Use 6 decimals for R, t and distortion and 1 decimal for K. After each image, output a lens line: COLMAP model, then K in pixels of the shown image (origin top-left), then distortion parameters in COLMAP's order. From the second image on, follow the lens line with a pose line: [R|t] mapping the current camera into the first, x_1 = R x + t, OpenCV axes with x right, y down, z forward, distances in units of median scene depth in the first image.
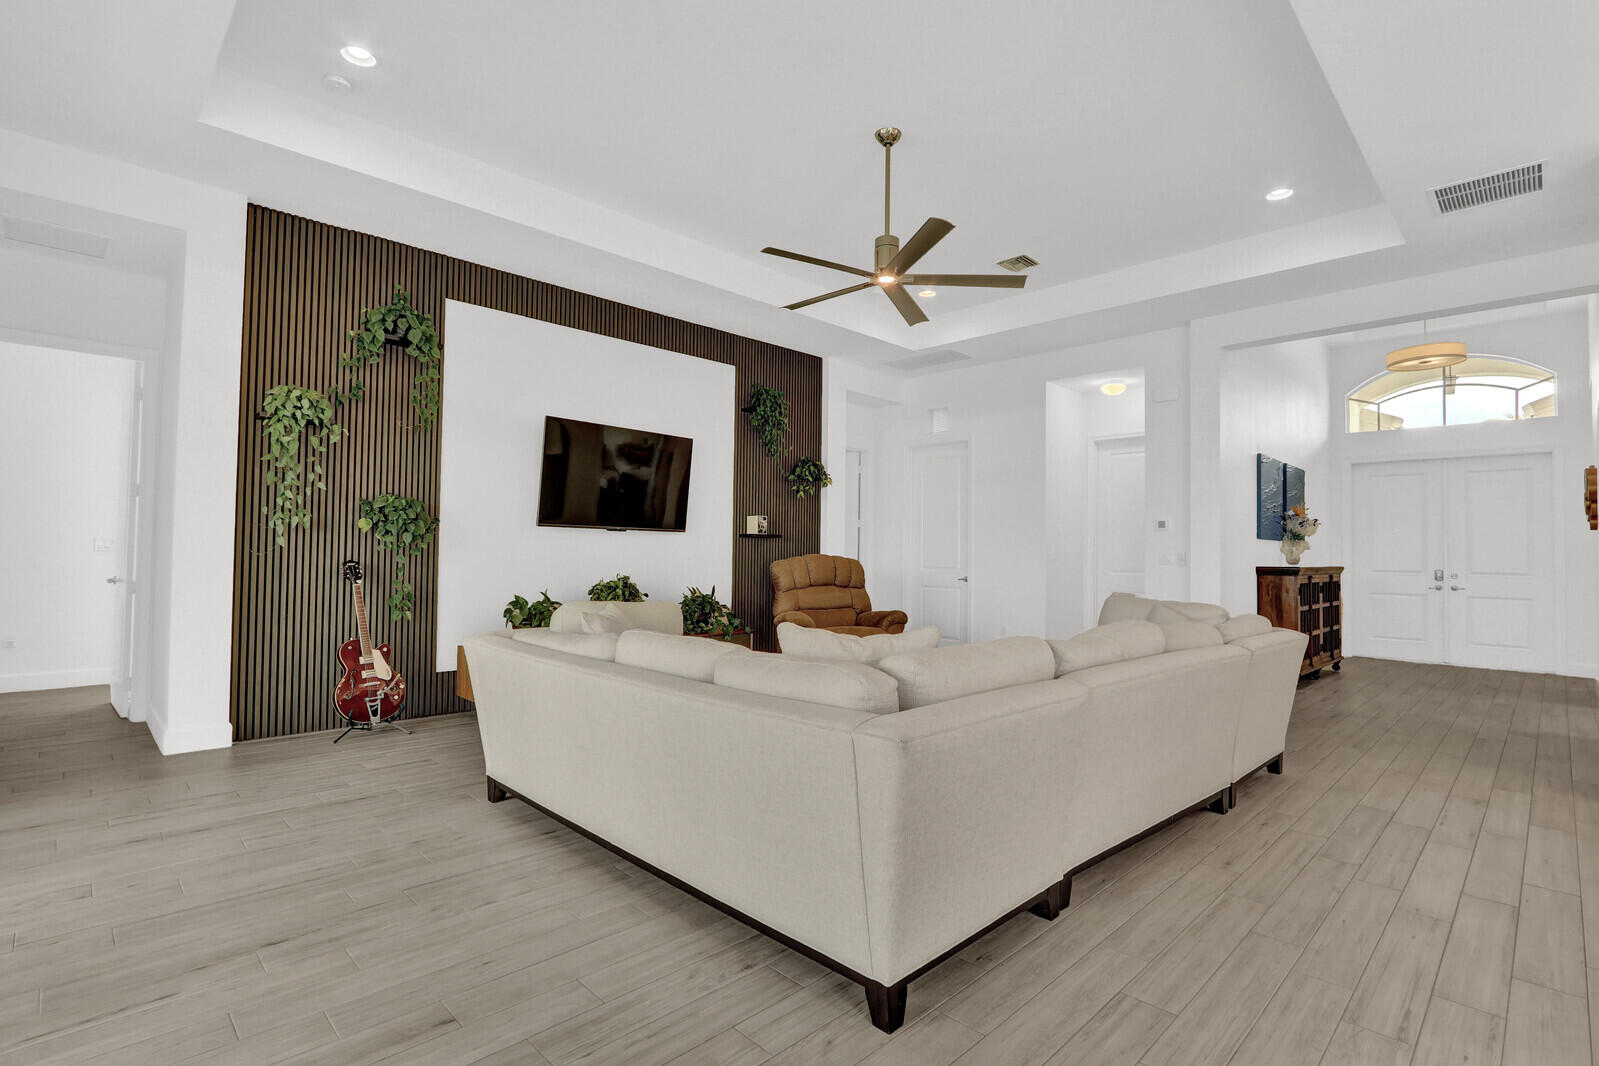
lens RADIAL K [[763.6, 0, 799.5], [0, 763.6, 533.0], [0, 0, 1]] dist [-0.018484, 0.000796]
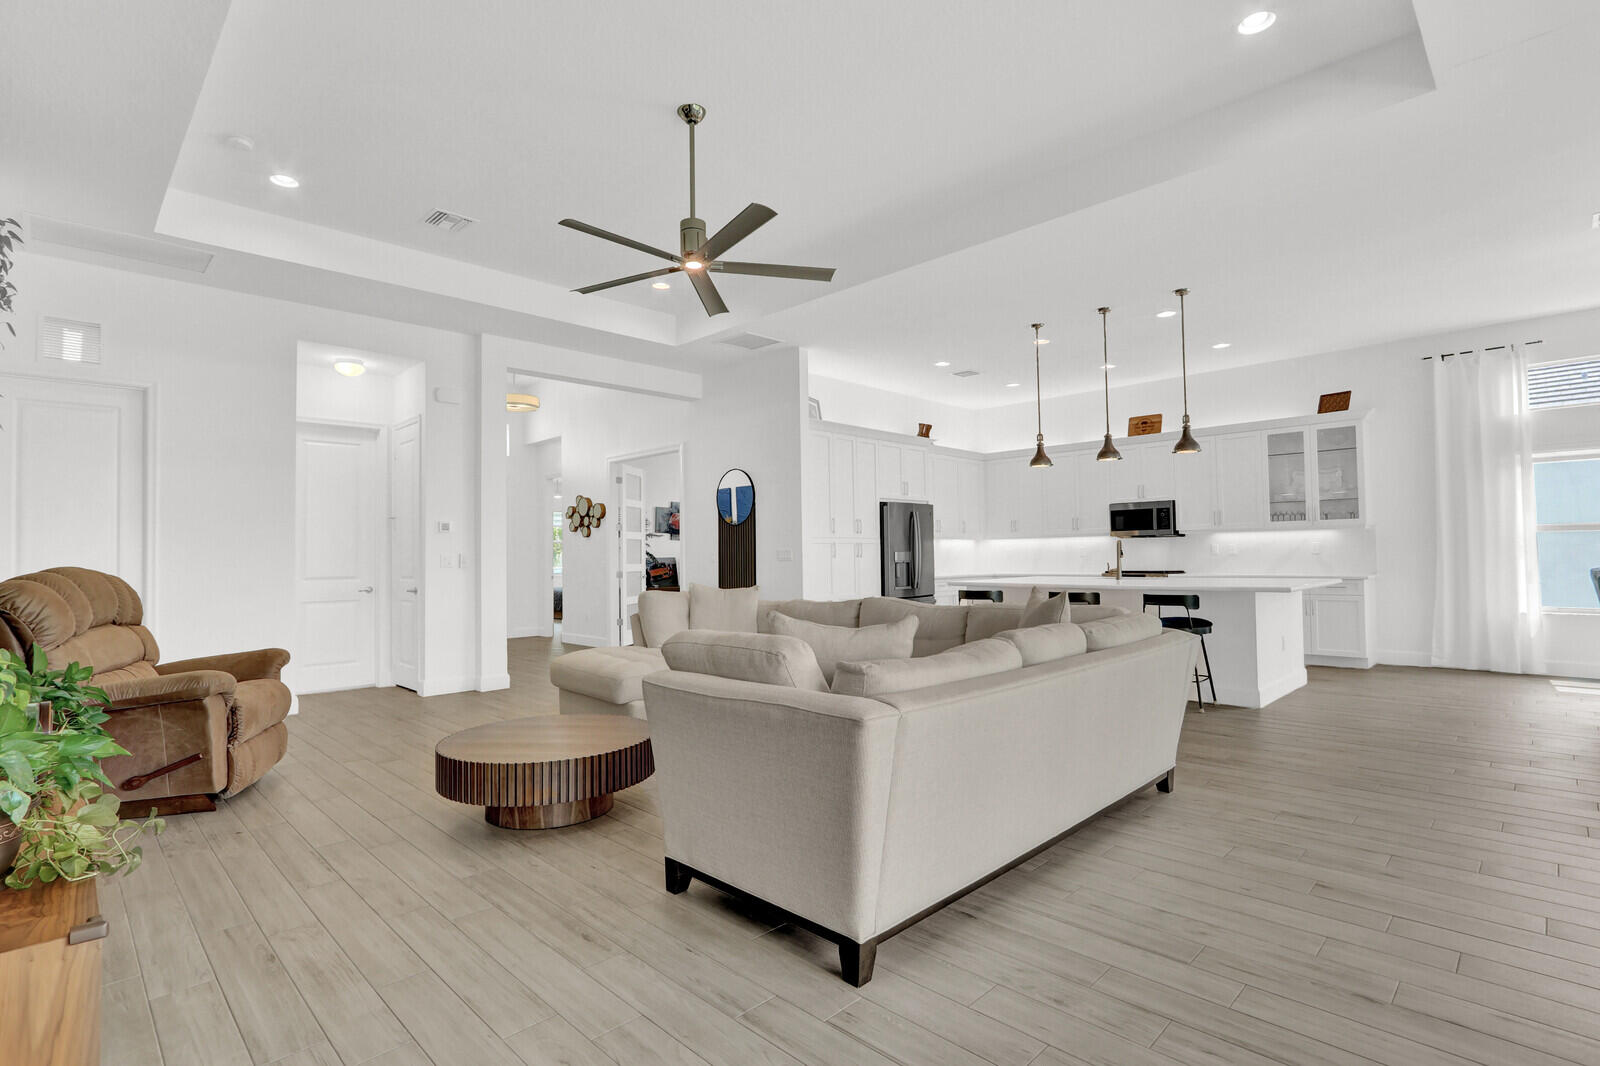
lens RADIAL K [[764.0, 0, 800.0], [0, 764.0, 533.0], [0, 0, 1]] dist [-0.018484, 0.000796]
pose [[-0.004439, 0.016553, 0.999853, -0.718669], [-0.012979, 0.999778, -0.016610, 0.010086], [-0.999906, -0.013051, -0.004223, 0.759718]]
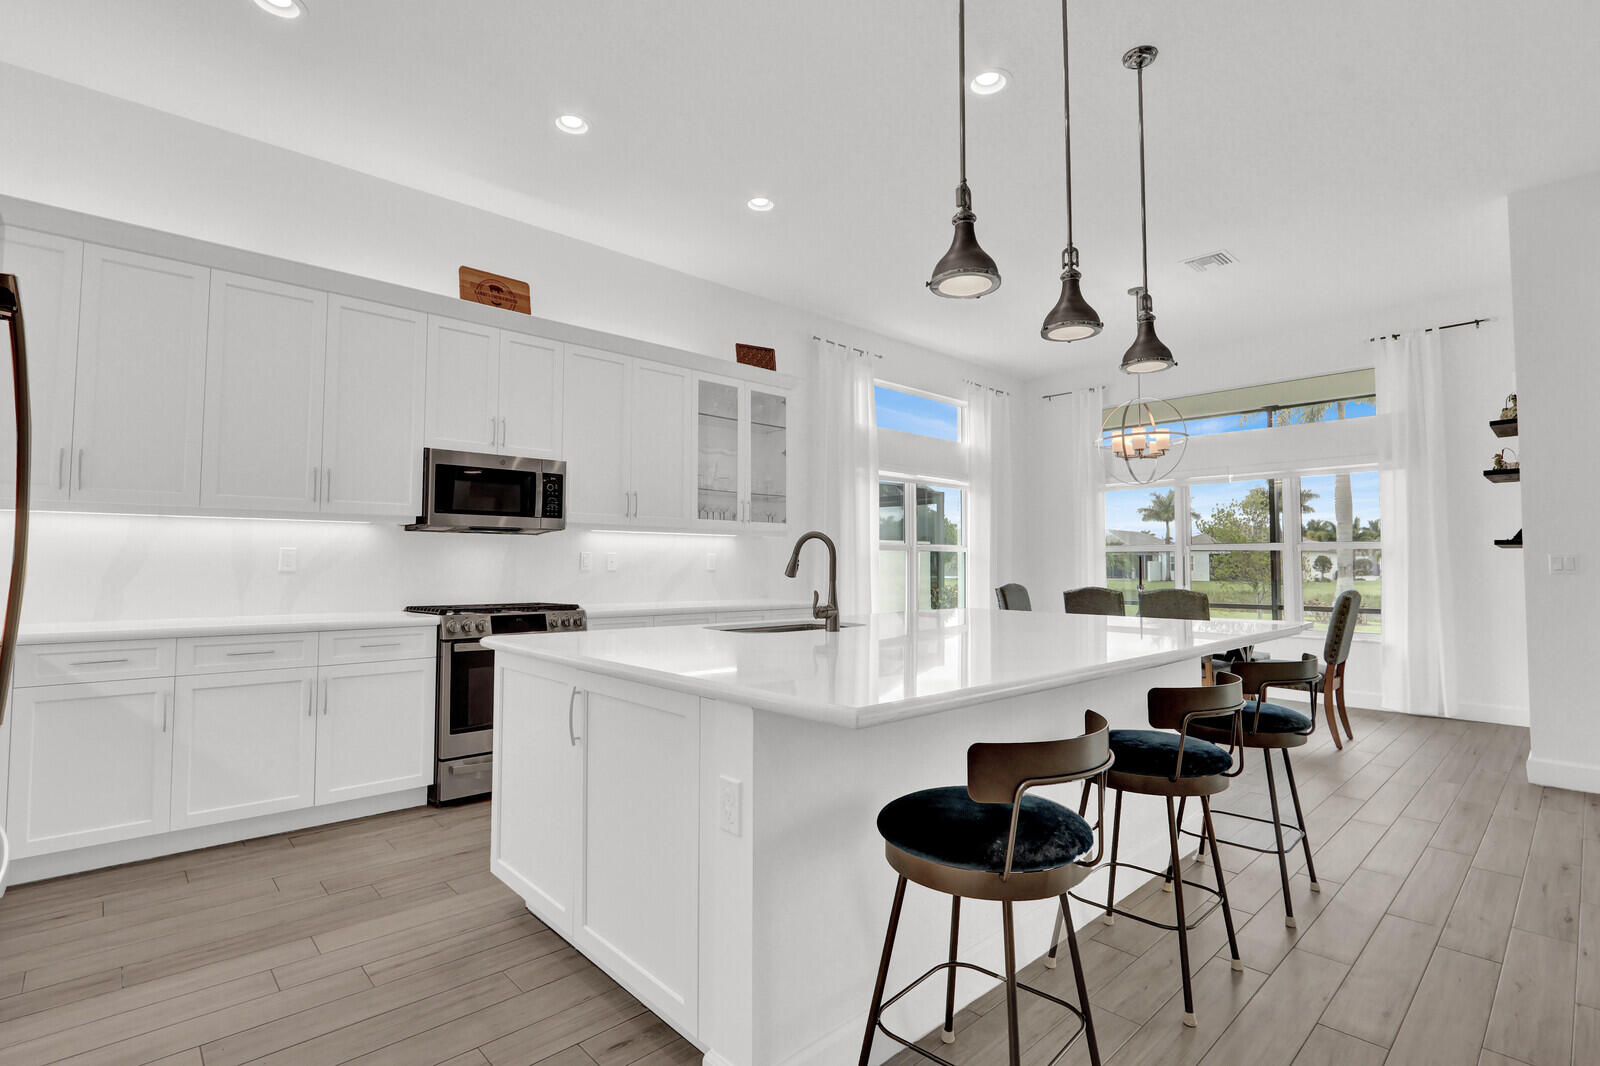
lens RADIAL K [[764.0, 0, 800.0], [0, 764.0, 533.0], [0, 0, 1]] dist [-0.018484, 0.000796]
pose [[-0.999347, -0.014633, 0.033033, 0.786321], [-0.016938, 0.997360, -0.070616, 0.033884], [-0.031912, -0.071130, -0.996956, 0.747357]]
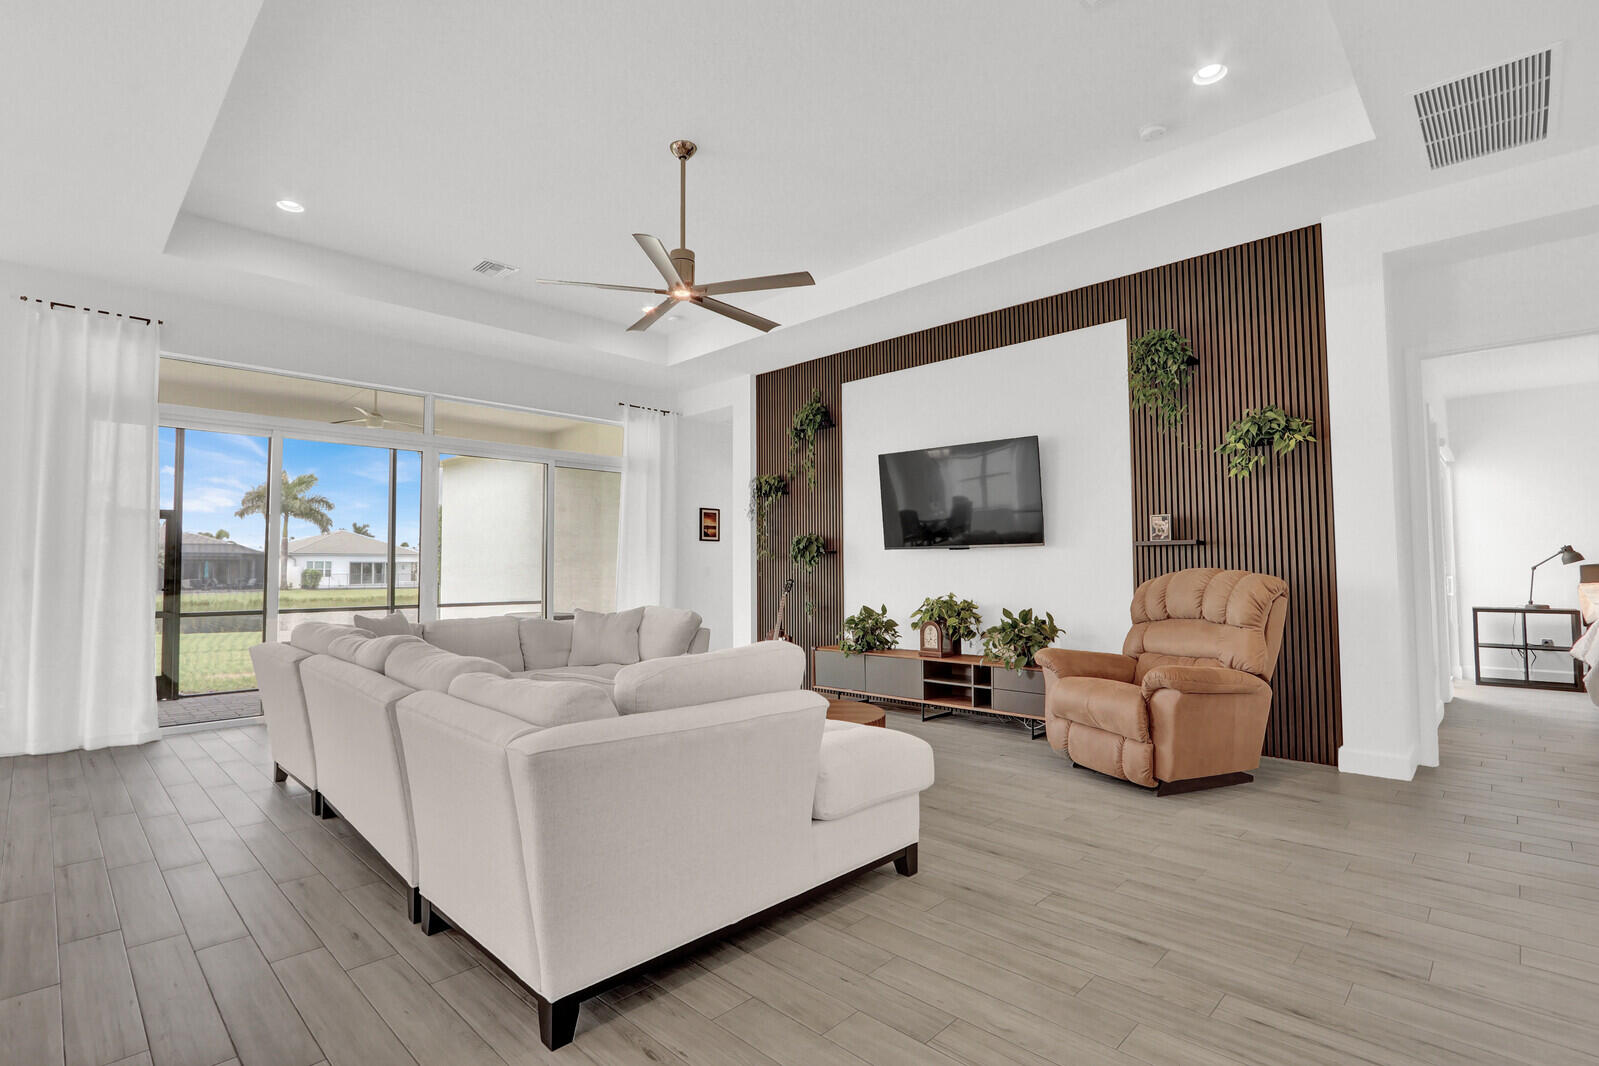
lens RADIAL K [[748.6, 0, 799.5], [0, 748.6, 533.0], [0, 0, 1]] dist [-0.015344, 0.000445]
pose [[0.011052, -0.060749, -0.998092, 0.939138], [0.034878, 0.997569, -0.060330, 0.036933], [0.999330, -0.034144, 0.013144, 0.990523]]
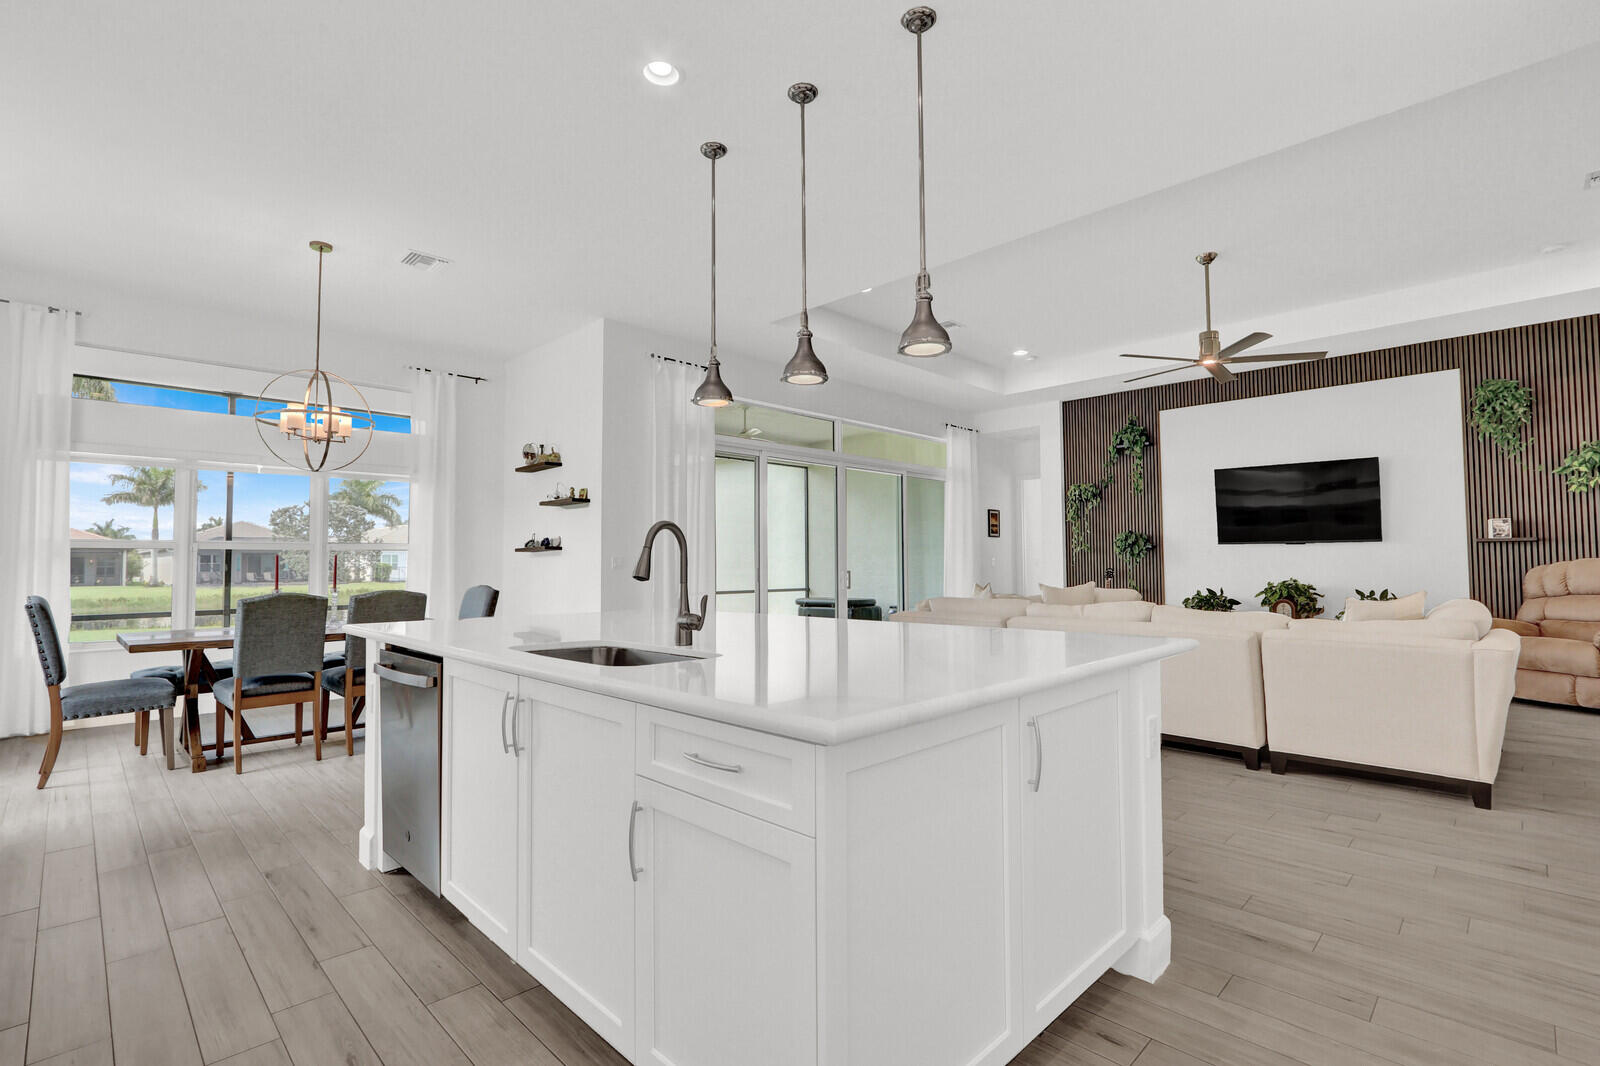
lens RADIAL K [[742.4, 0, 800.0], [0, 742.4, 533.0], [0, 0, 1]] dist [-0.000590, 0.000299]
pose [[0.006035, -0.052723, -0.998591, 1.278417], [0.034327, 0.998032, -0.052486, 0.021081], [0.999392, -0.033962, 0.007833, 0.199148]]
